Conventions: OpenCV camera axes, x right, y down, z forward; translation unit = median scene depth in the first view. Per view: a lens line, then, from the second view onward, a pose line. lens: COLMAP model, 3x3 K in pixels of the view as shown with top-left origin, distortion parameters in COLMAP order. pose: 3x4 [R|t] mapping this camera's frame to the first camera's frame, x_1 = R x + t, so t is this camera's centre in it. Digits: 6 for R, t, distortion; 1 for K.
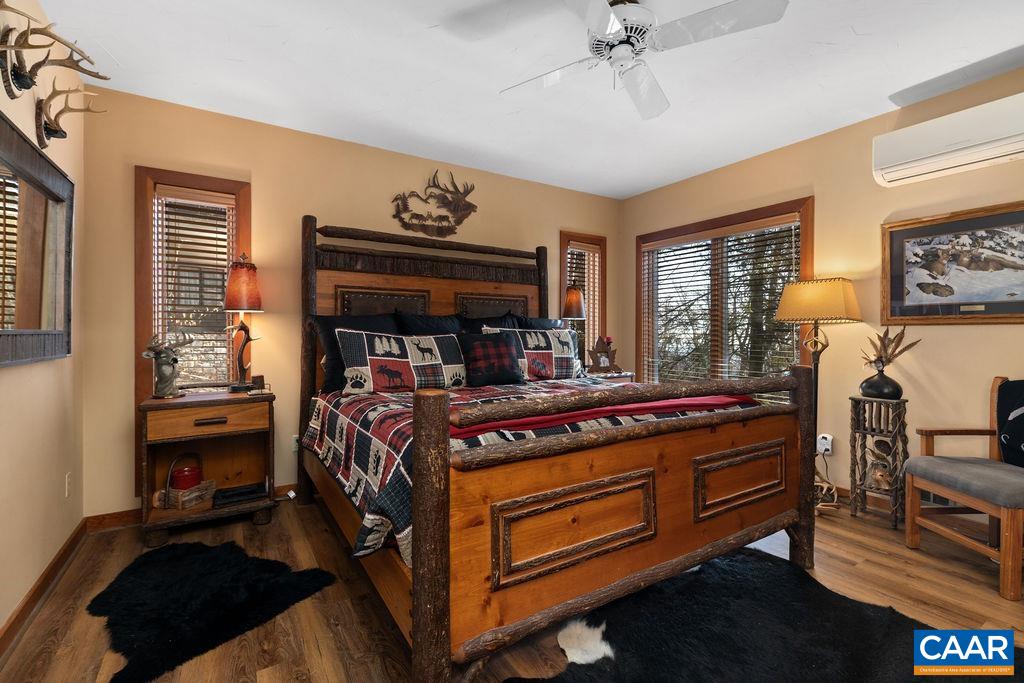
lens RADIAL K [[462.9, 0, 519.6], [0, 462.9, 333.8], [0, 0, 1]] dist [0.003942, -0.000577]
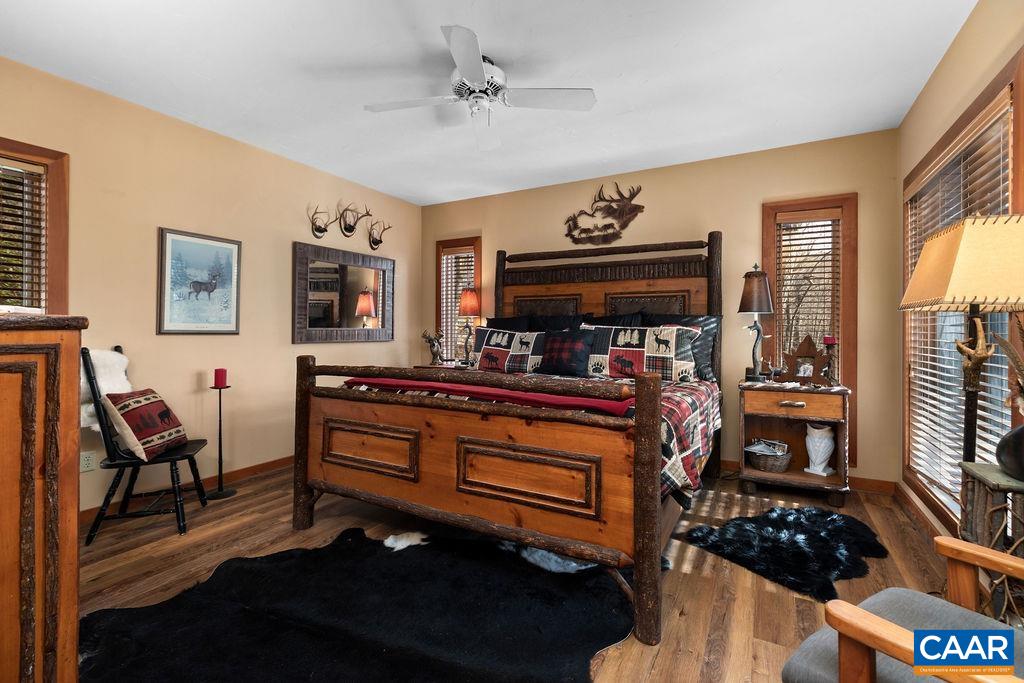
lens RADIAL K [[462.9, 0, 519.6], [0, 462.9, 344.3], [0, 0, 1]] dist [0.003942, -0.000577]
pose [[0.486398, 0.039271, -0.872854, 0.736695], [0.005146, 0.998843, 0.047807, -0.019935], [0.873722, -0.027745, 0.485633, 0.265270]]
